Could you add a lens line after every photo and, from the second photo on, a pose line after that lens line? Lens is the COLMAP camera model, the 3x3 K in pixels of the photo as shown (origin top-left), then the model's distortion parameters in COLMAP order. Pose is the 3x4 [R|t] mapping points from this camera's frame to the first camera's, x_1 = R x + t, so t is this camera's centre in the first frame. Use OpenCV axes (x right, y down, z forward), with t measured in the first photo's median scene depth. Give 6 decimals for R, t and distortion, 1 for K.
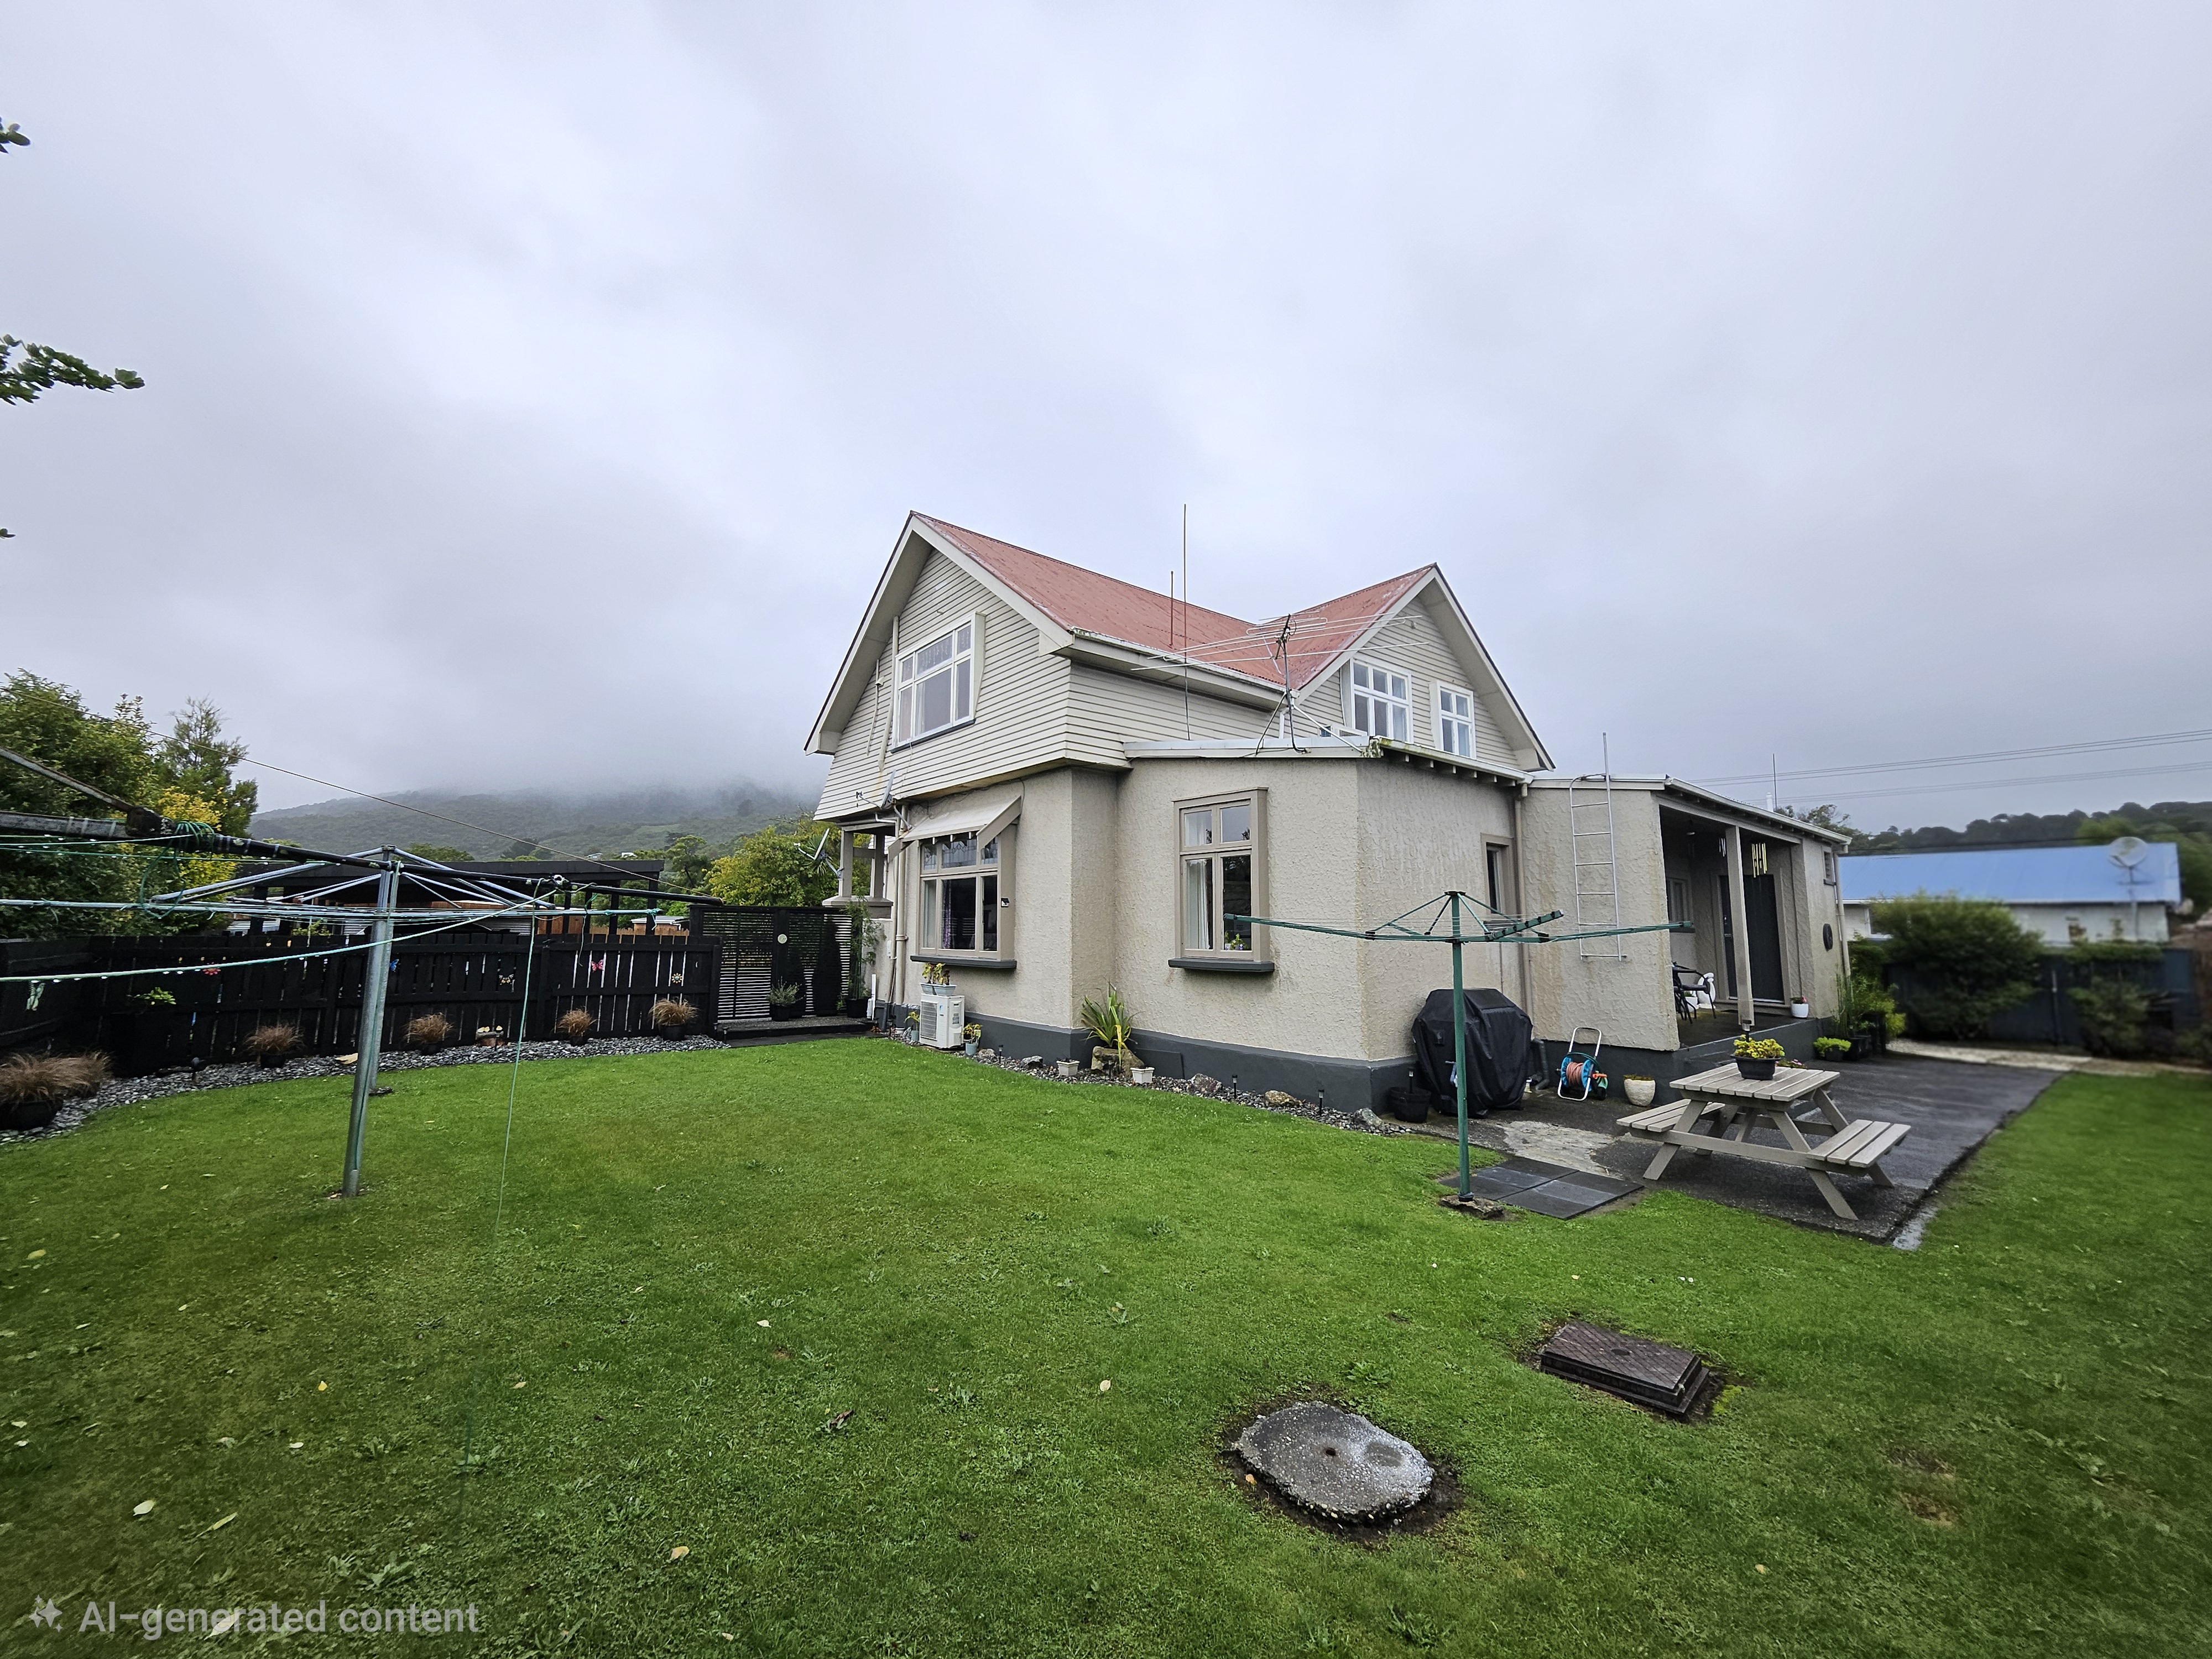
lens RADIAL K [[881.7, 0, 1101.9], [0, 881.7, 823.8], [0, 0, 1]] dist [0.001560, 0.000154]
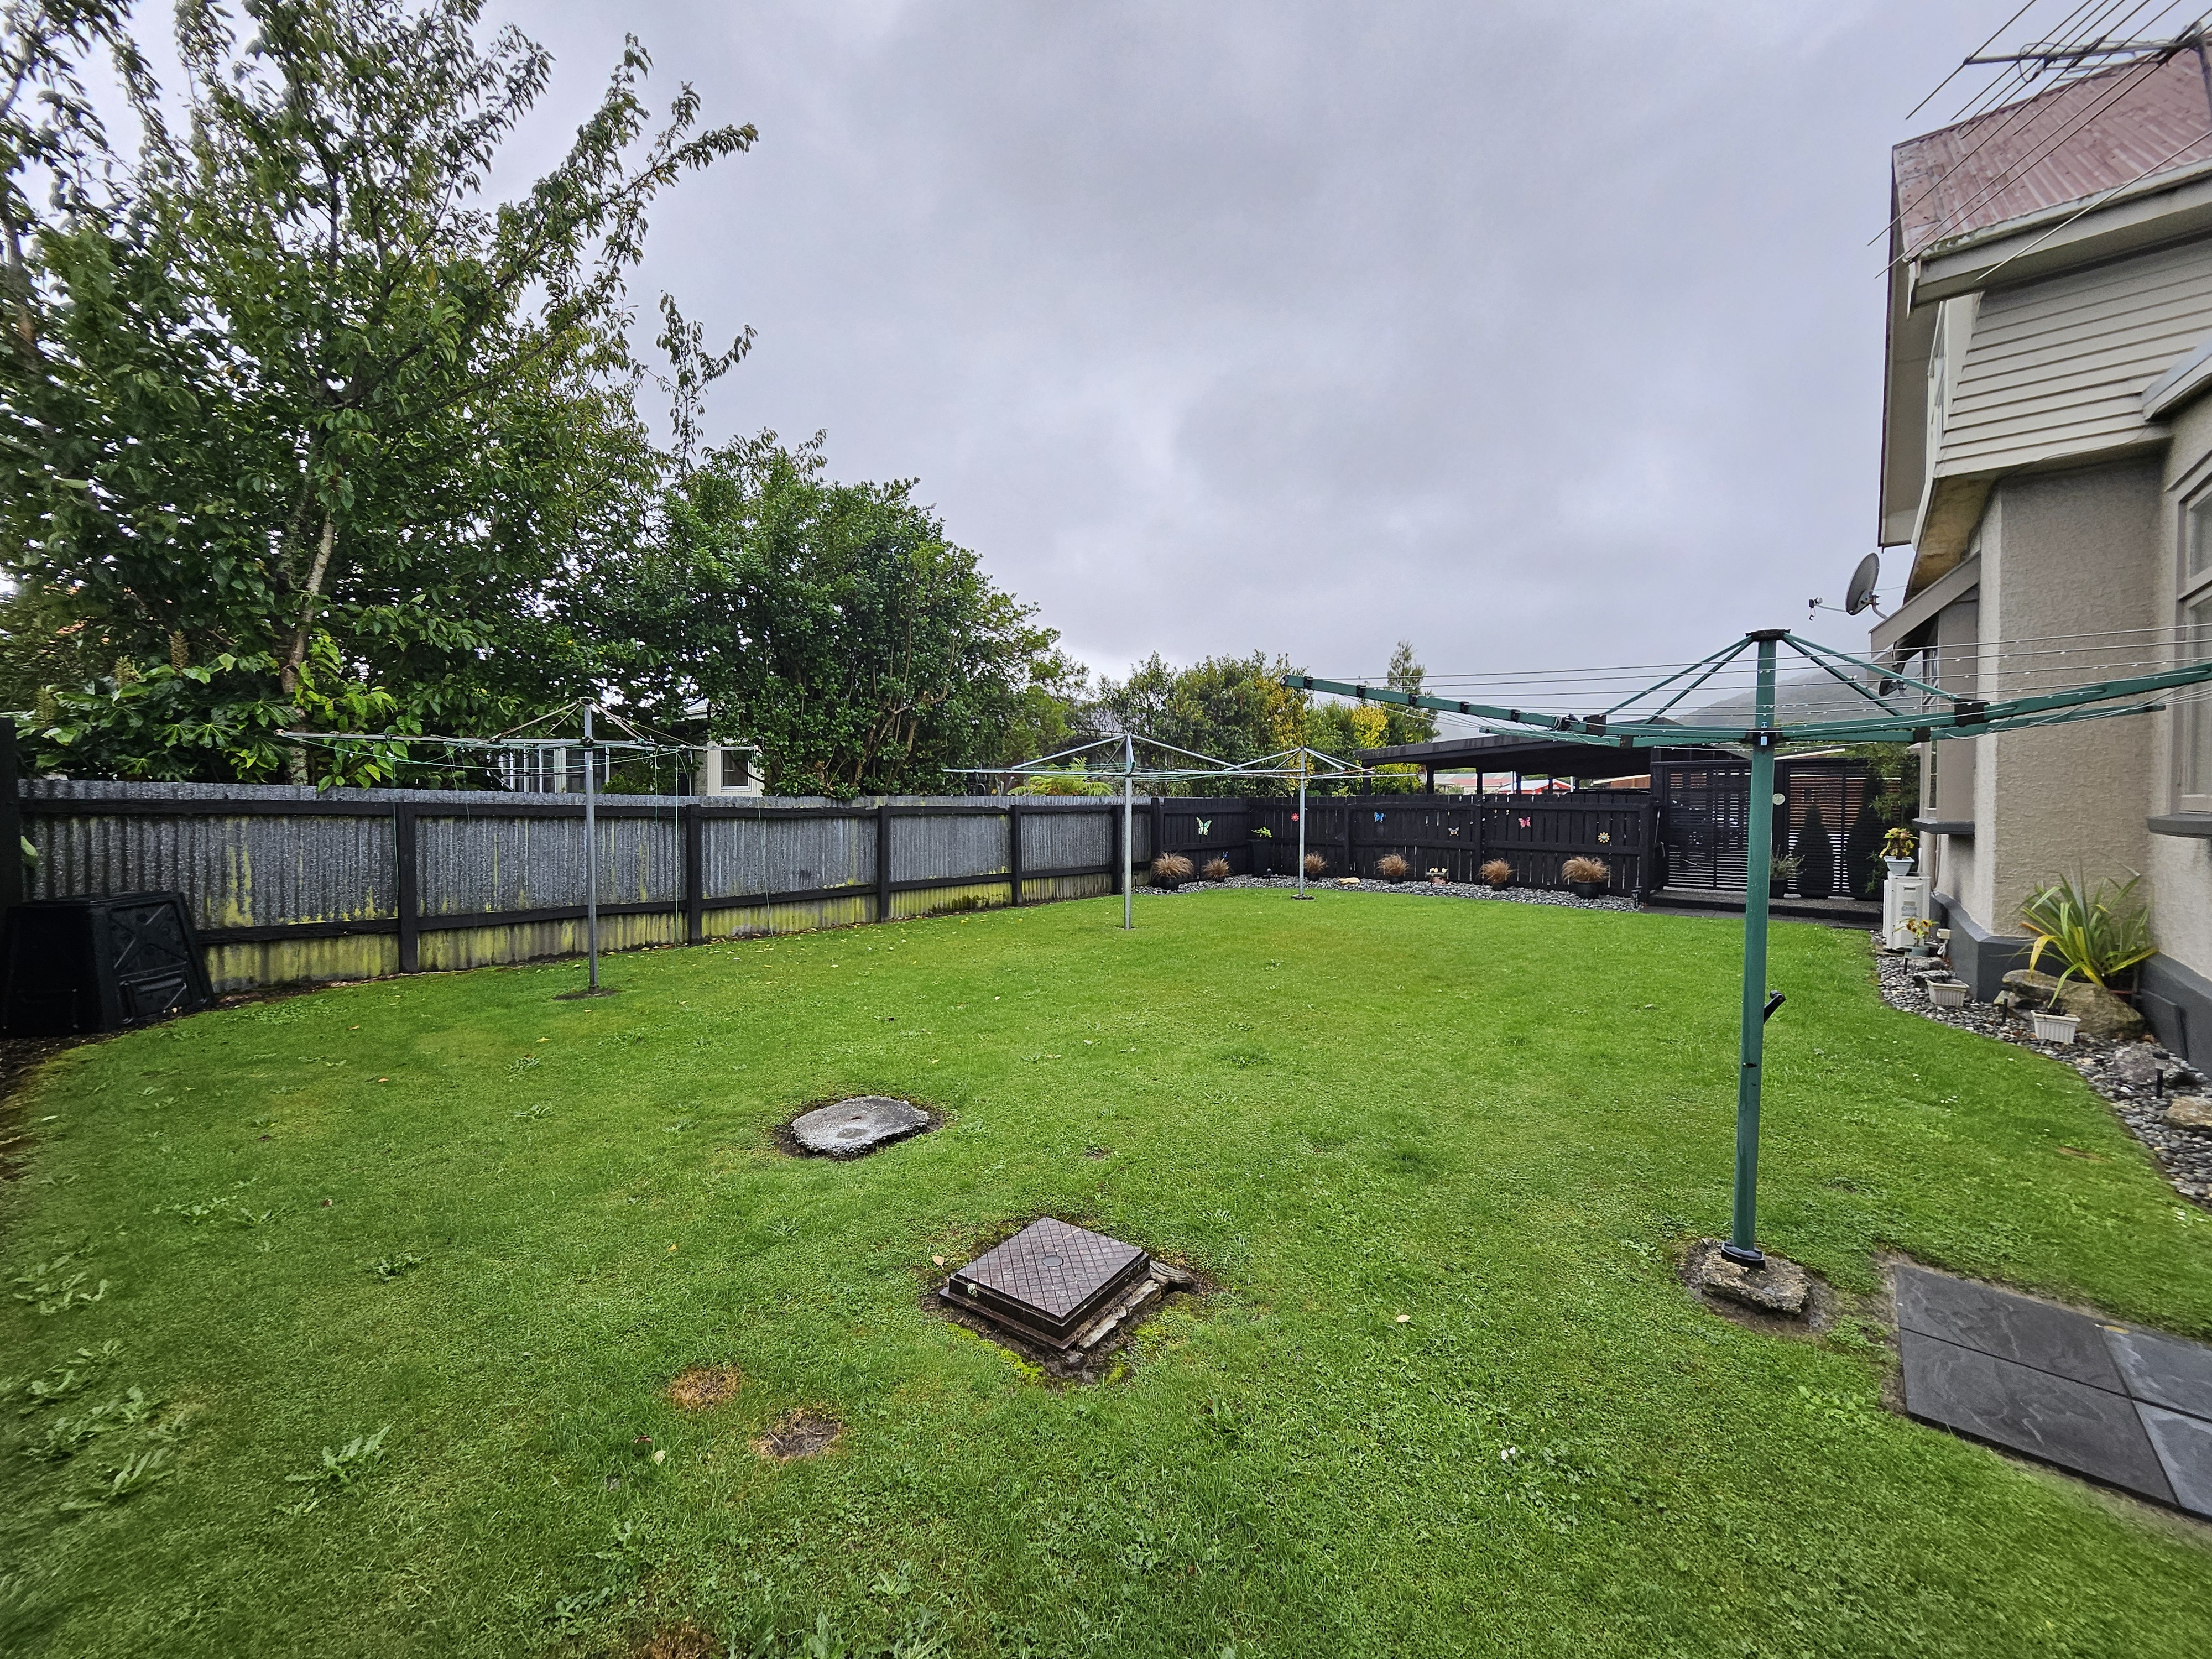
lens RADIAL K [[881.7, 0, 1101.9], [0, 881.7, 831.3], [0, 0, 1]] dist [0.001560, 0.000154]
pose [[0.152257, 0.019268, -0.988153, 0.790880], [0.117763, 0.992334, 0.037494, 0.121373], [0.981300, -0.122076, 0.148821, 0.578091]]
